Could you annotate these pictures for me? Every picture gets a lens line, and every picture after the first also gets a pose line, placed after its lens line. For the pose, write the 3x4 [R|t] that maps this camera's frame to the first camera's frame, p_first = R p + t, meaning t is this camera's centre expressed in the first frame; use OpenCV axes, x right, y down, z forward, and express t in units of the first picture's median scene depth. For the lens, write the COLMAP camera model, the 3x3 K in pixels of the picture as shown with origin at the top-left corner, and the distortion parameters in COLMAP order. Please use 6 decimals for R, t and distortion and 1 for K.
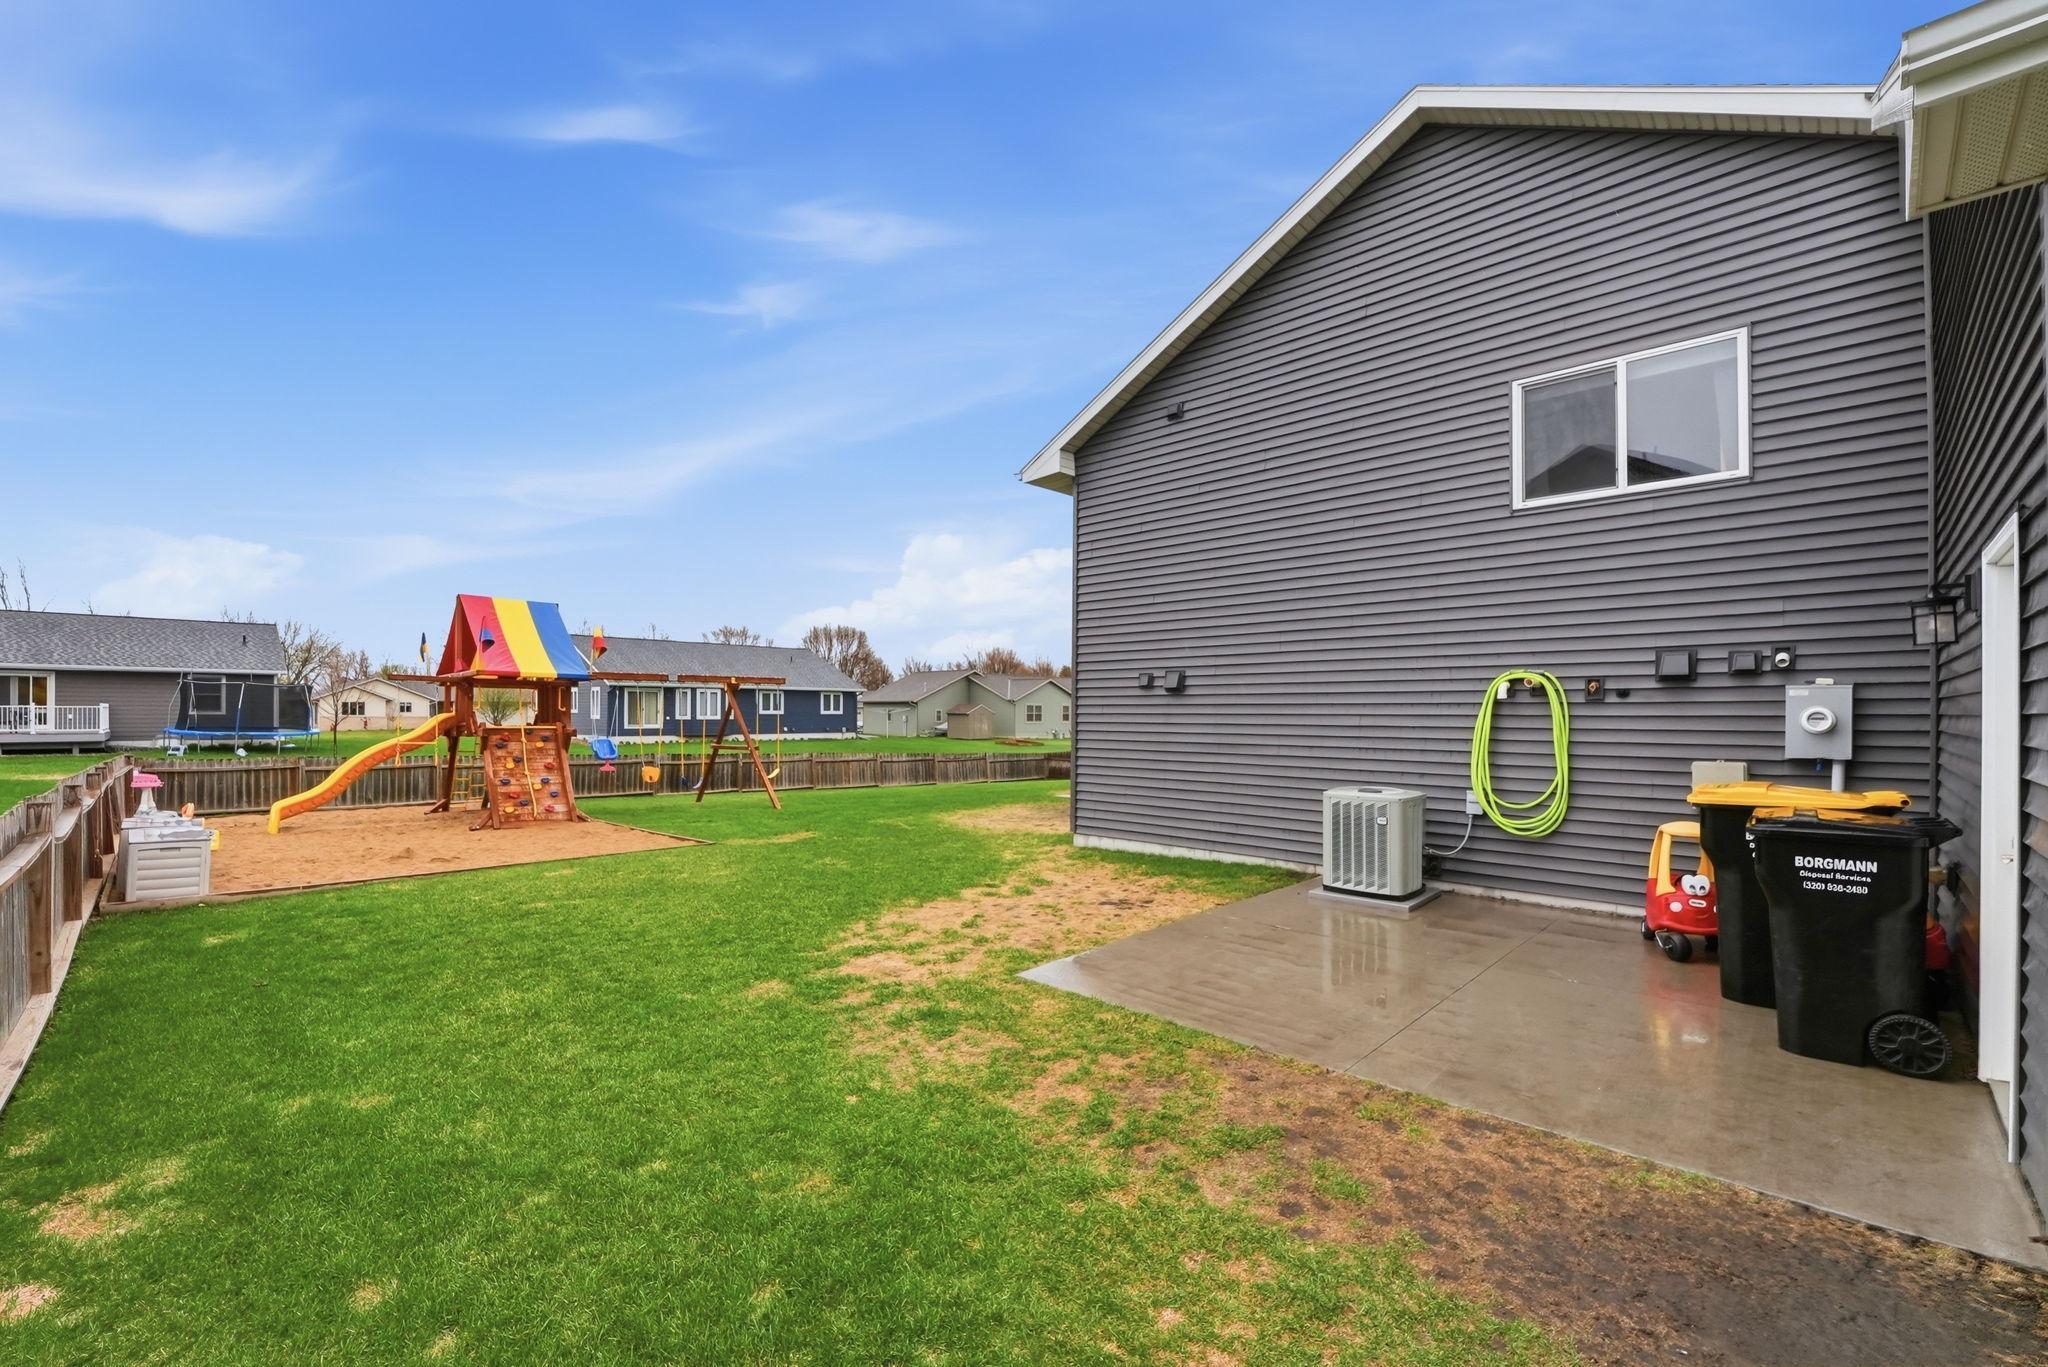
lens RADIAL K [[855.7, 0, 1032.7], [0, 855.7, 701.1], [0, 0, 1]] dist [0.000514, 0.000899]
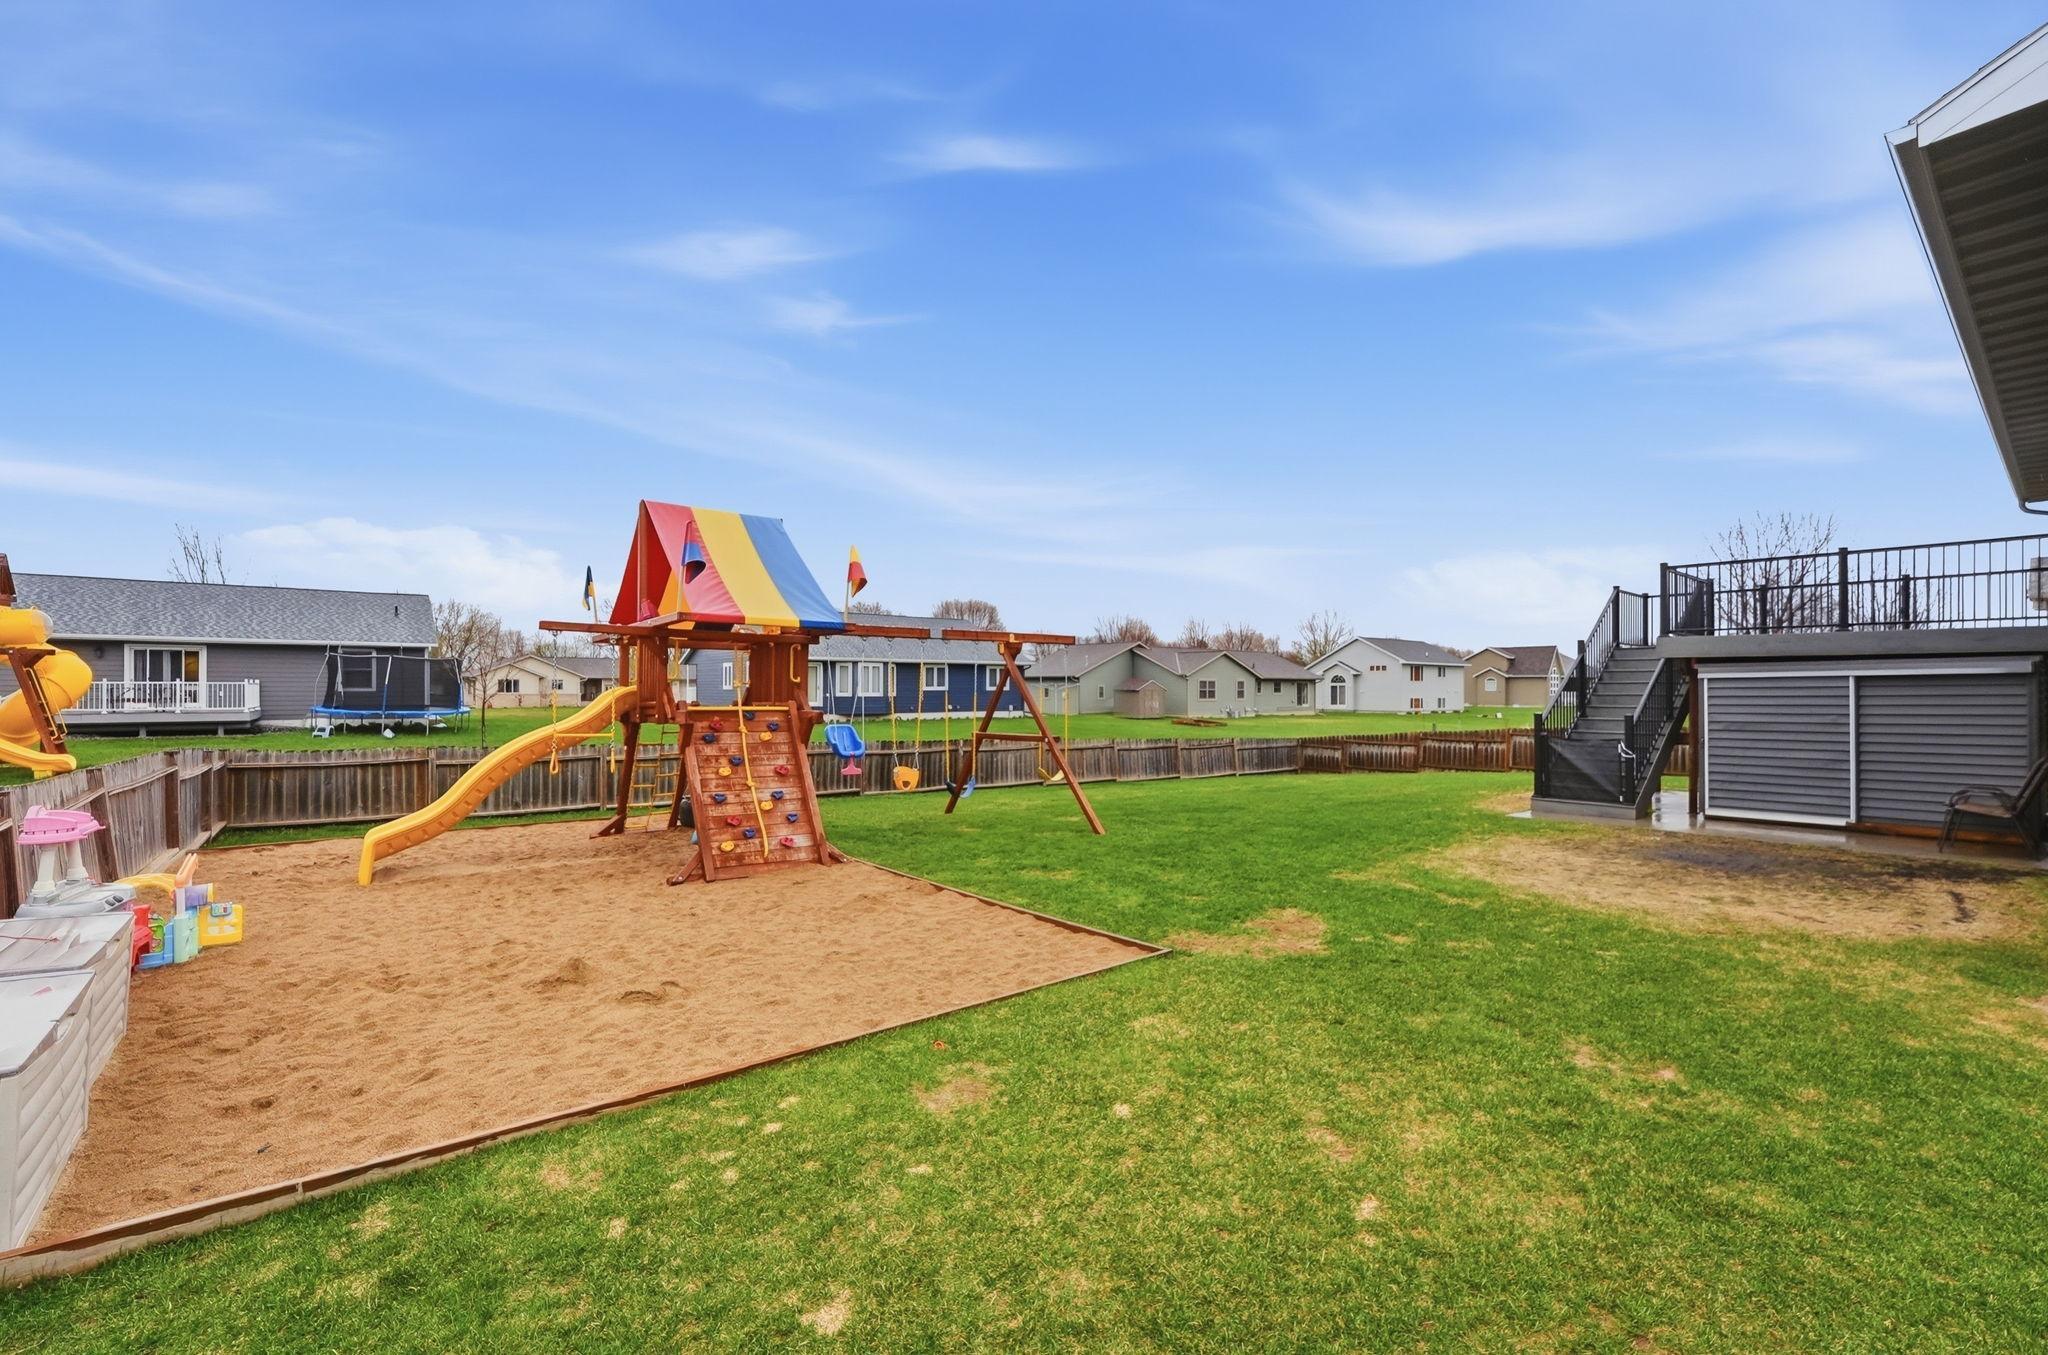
lens RADIAL K [[812.7, 0, 1027.6], [0, 812.7, 678.8], [0, 0, 1]] dist [-0.000176, -0.000388]
pose [[0.994376, -0.002985, -0.105861, -0.177201], [0.002910, 0.999995, -0.000854, 0.005536], [0.105863, 0.000541, 0.994381, 0.236694]]
